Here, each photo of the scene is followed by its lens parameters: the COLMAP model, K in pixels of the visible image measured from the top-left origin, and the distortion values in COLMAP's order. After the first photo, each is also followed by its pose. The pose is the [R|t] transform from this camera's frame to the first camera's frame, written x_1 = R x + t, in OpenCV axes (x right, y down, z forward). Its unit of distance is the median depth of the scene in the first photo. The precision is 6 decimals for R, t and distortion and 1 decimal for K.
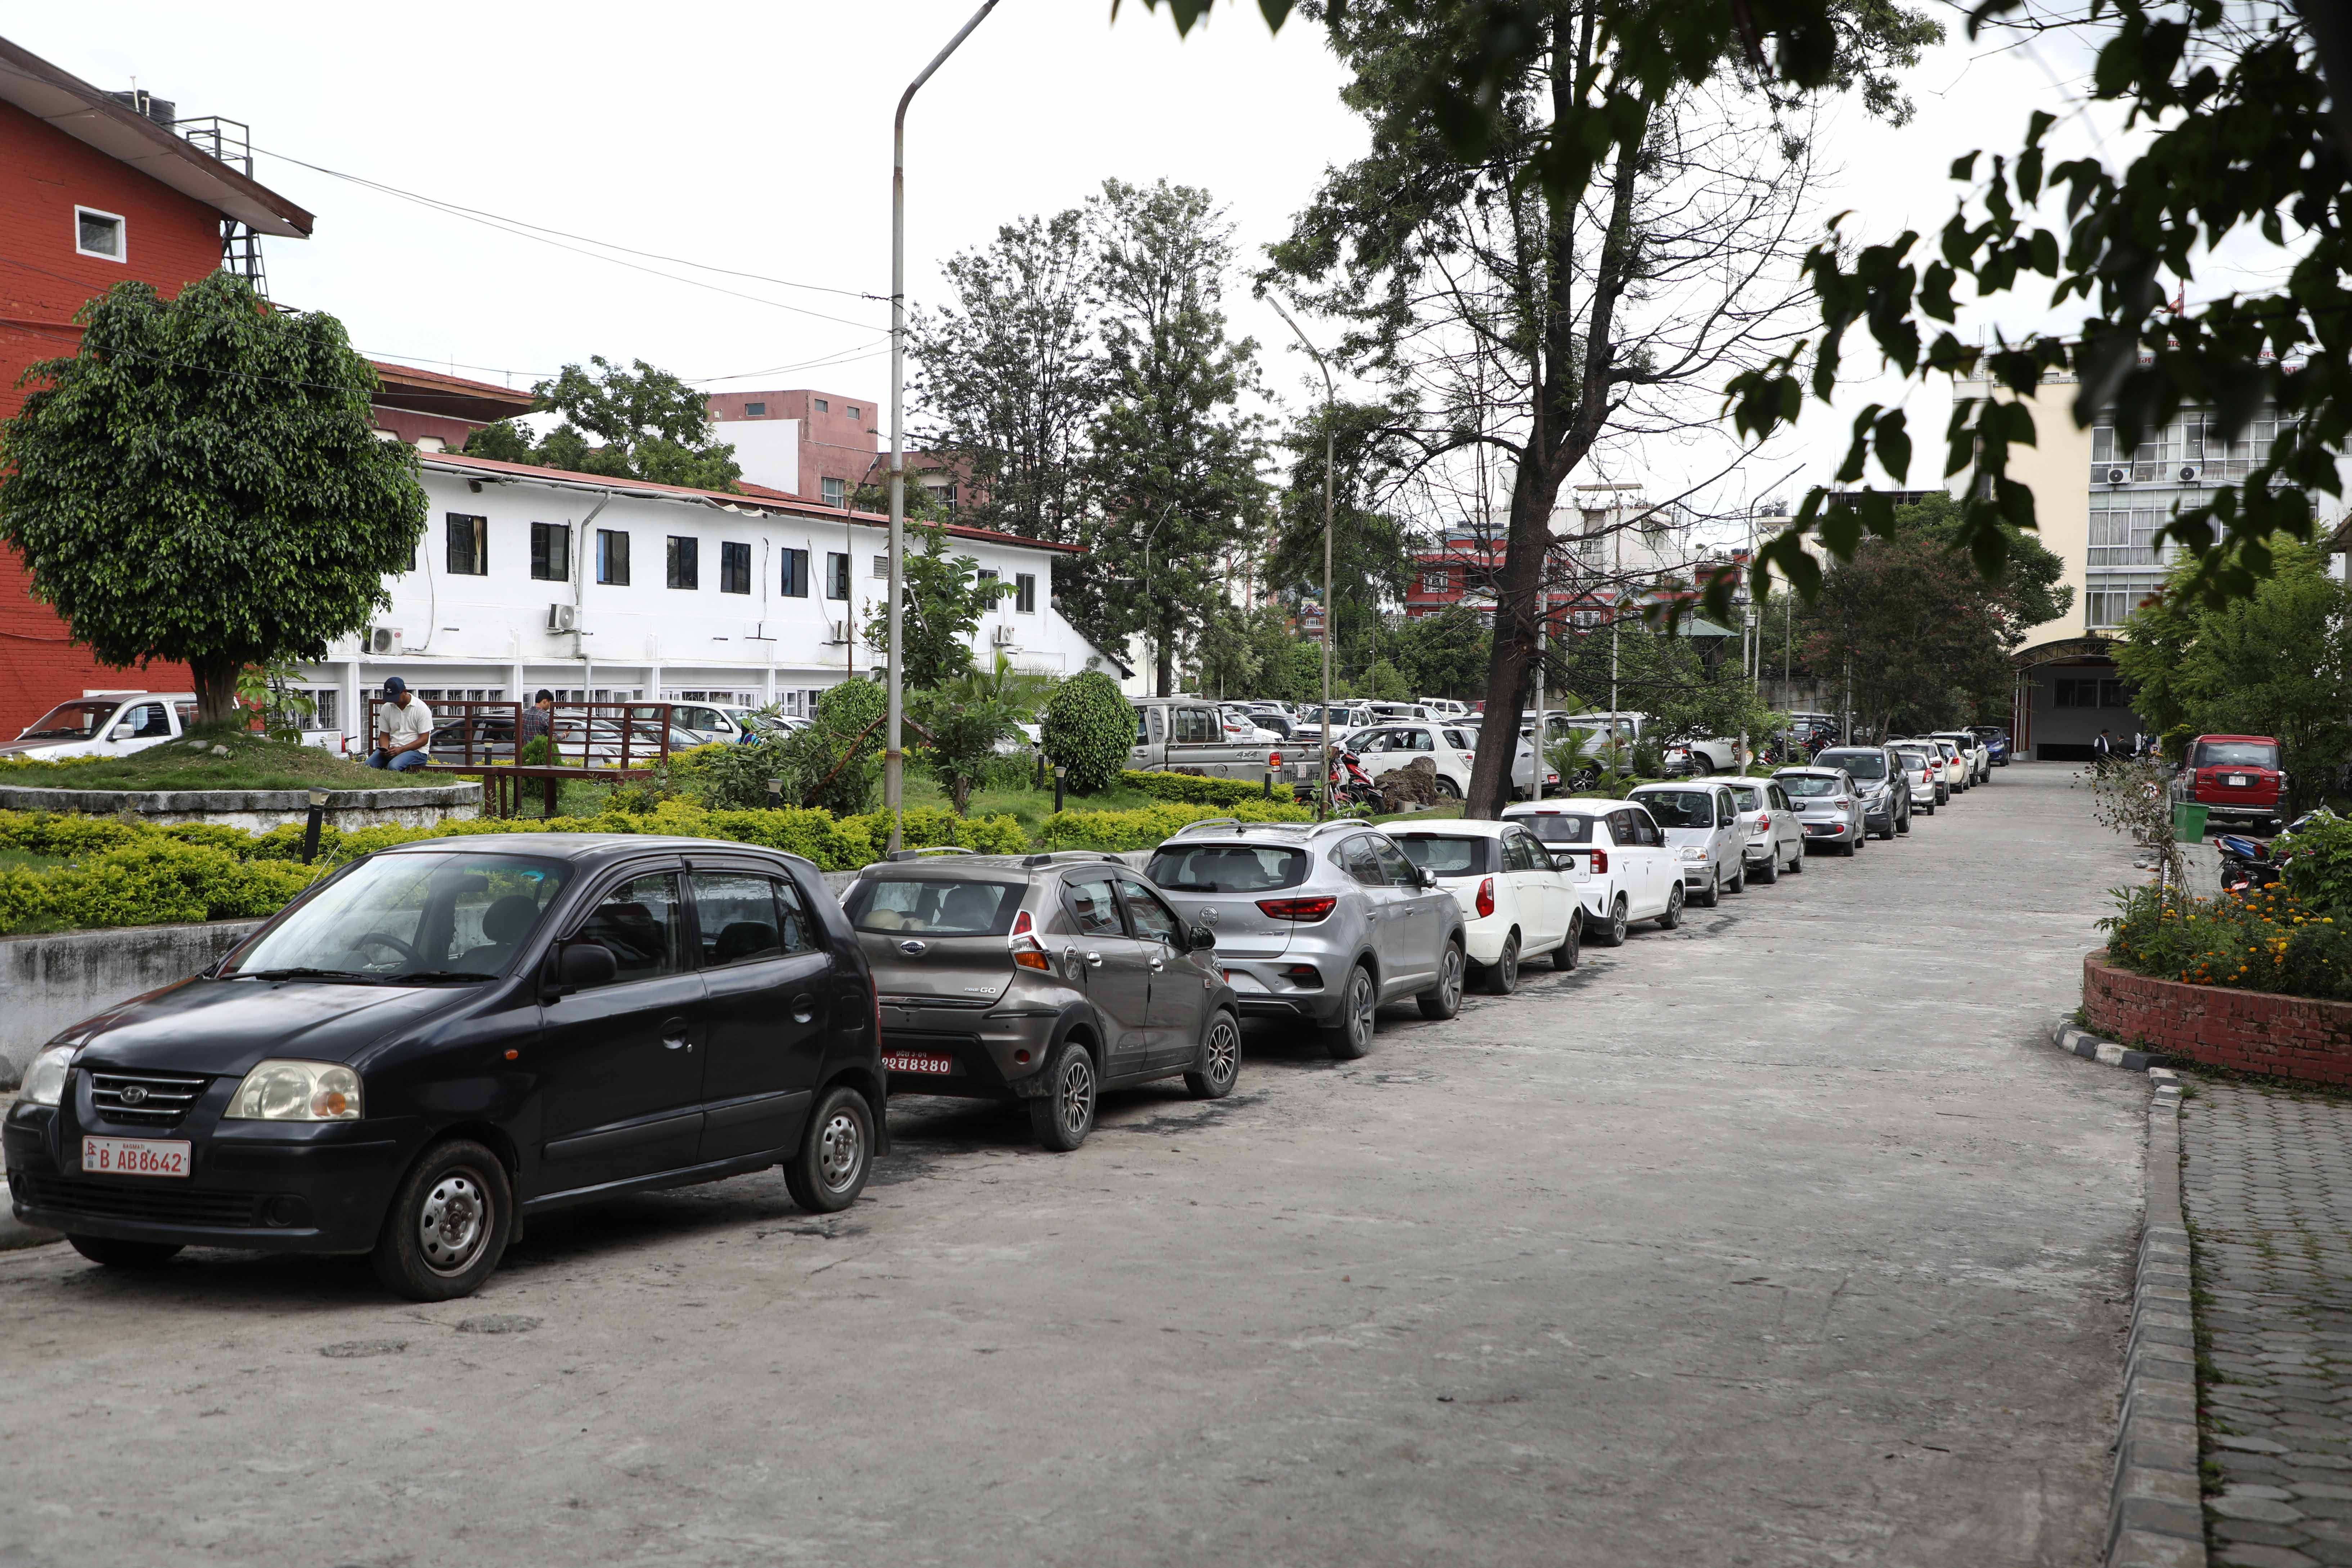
lens RADIAL K [[2333.1, 0, 1176.0], [0, 2333.1, 784.0], [0, 0, 1]] dist [0.013333, 0.013025]
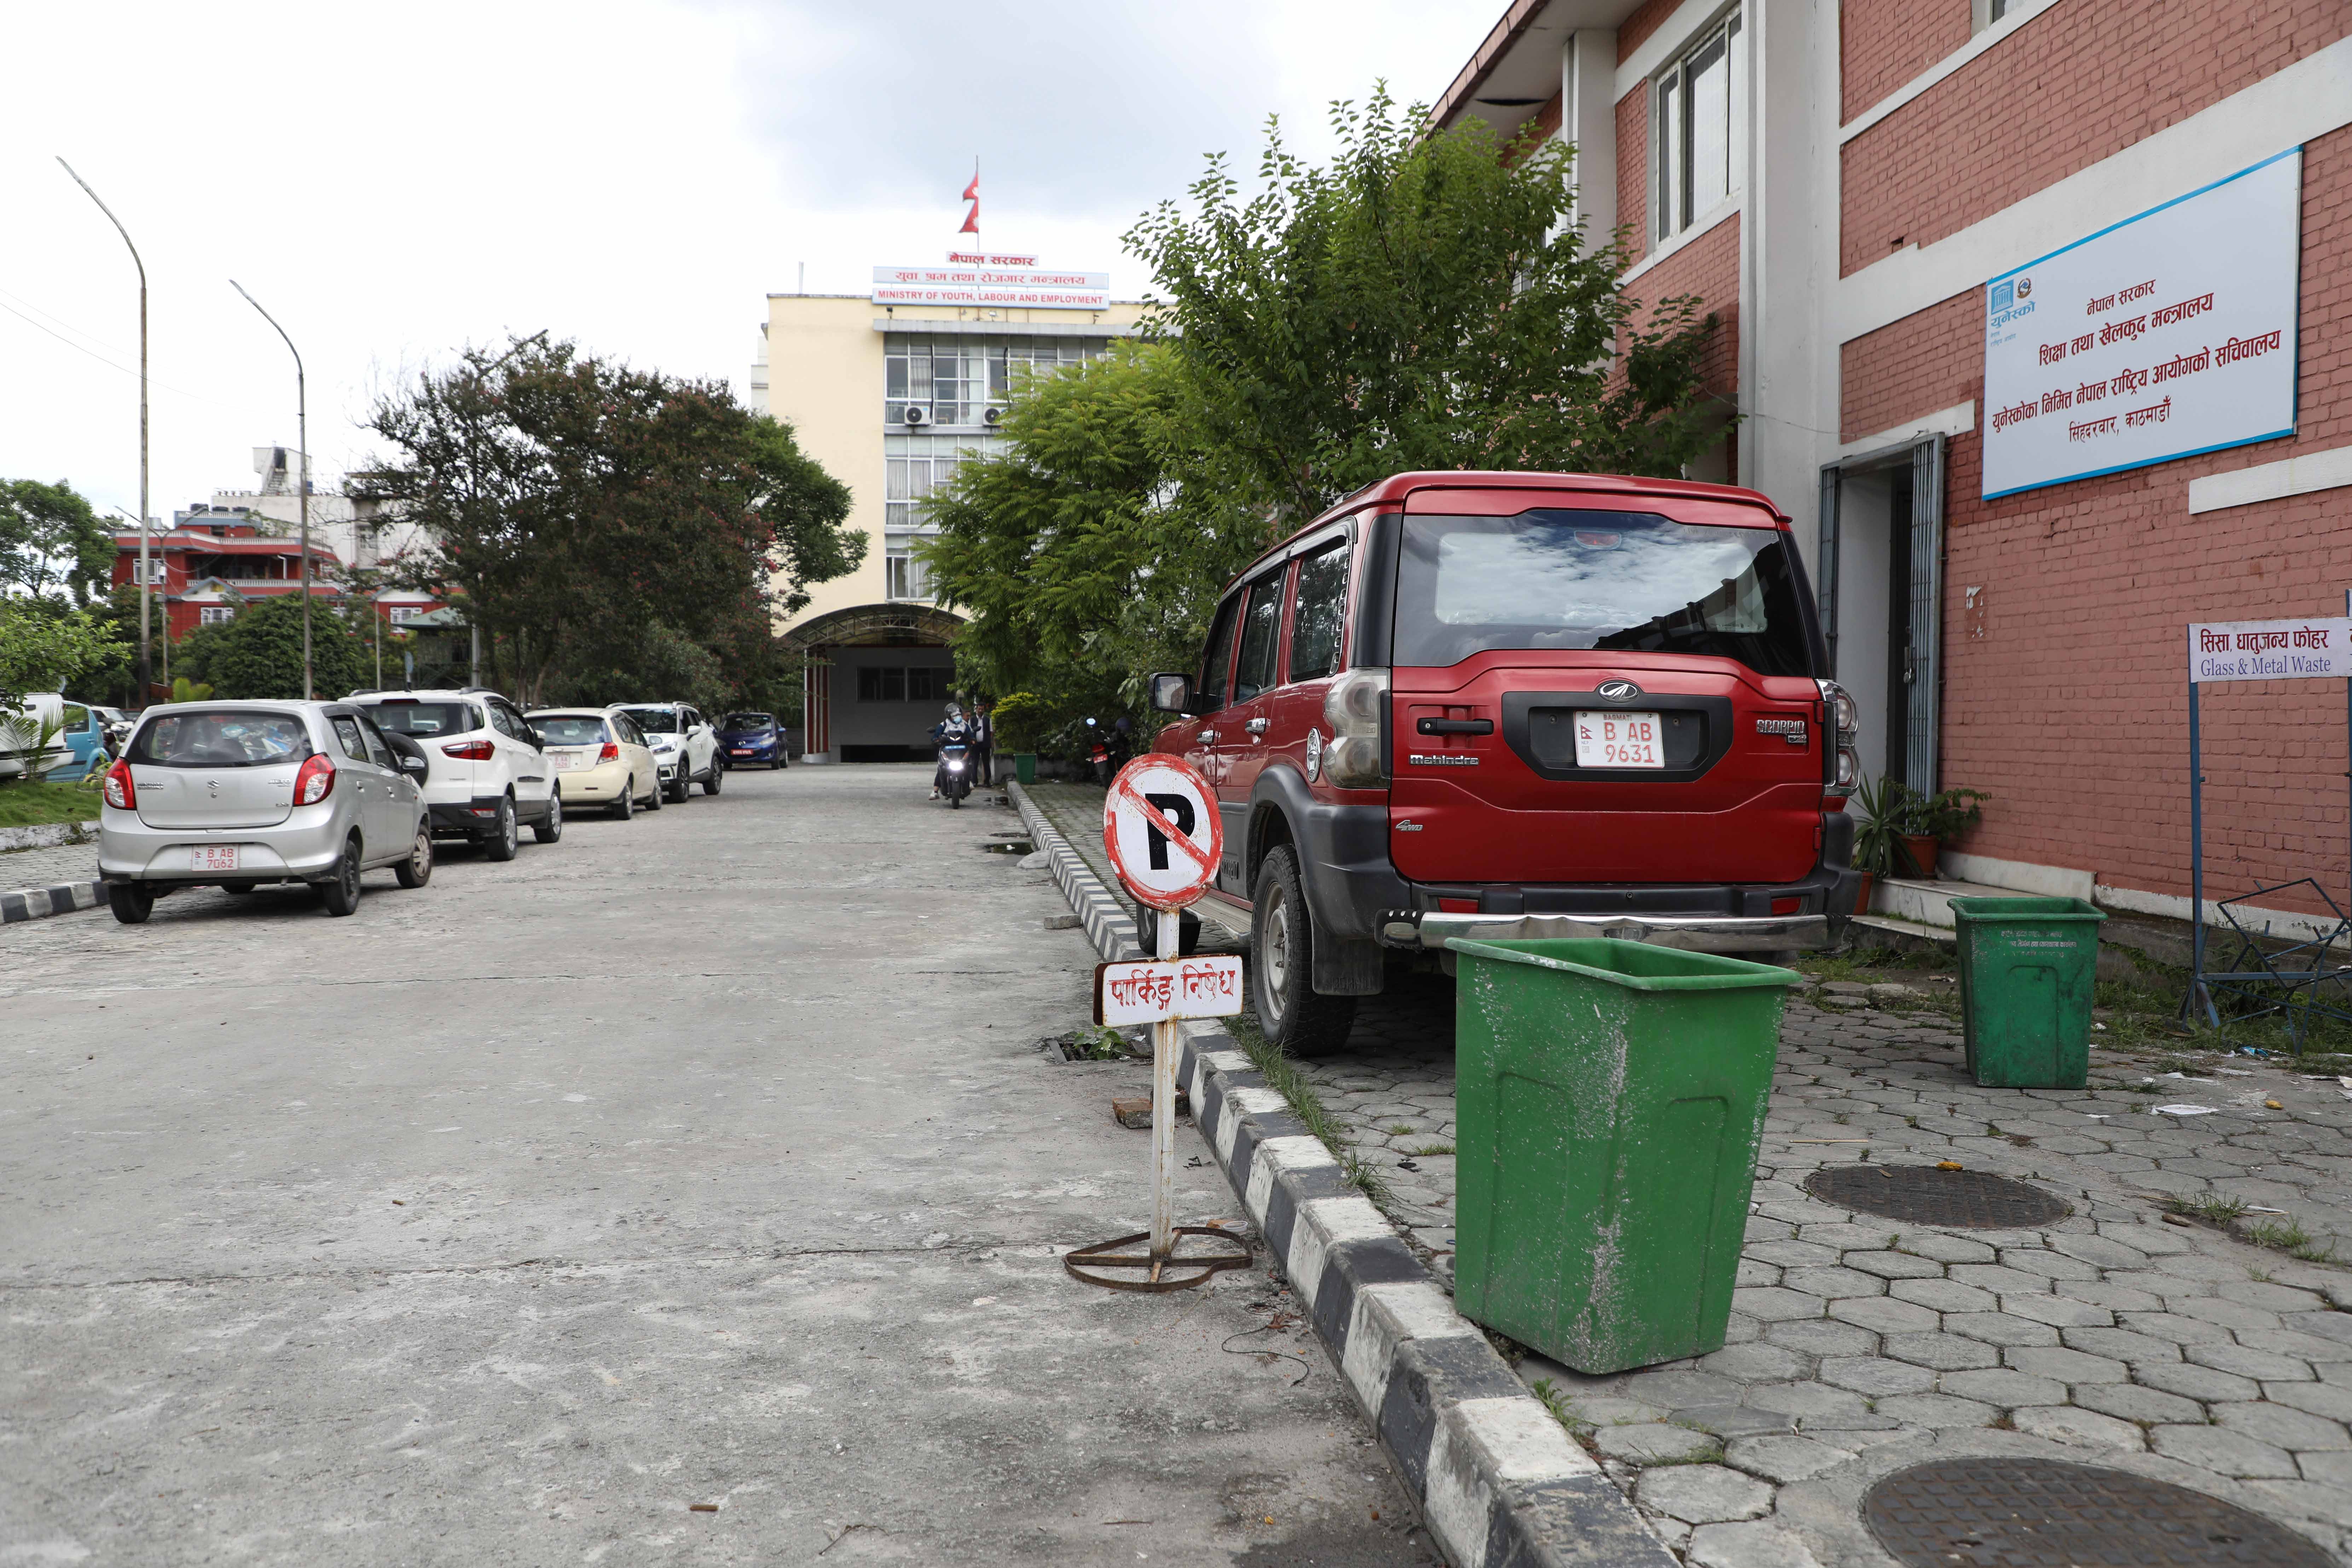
lens RADIAL K [[1896.7, 0, 1176.0], [0, 1896.7, 784.0], [0, 0, 1]] dist [-0.000206, -0.000090]
pose [[0.871506, -0.035904, 0.489069, 0.163045], [0.039468, 0.999216, 0.003025, -0.000078], [-0.488795, 0.016666, 0.872240, 0.405029]]
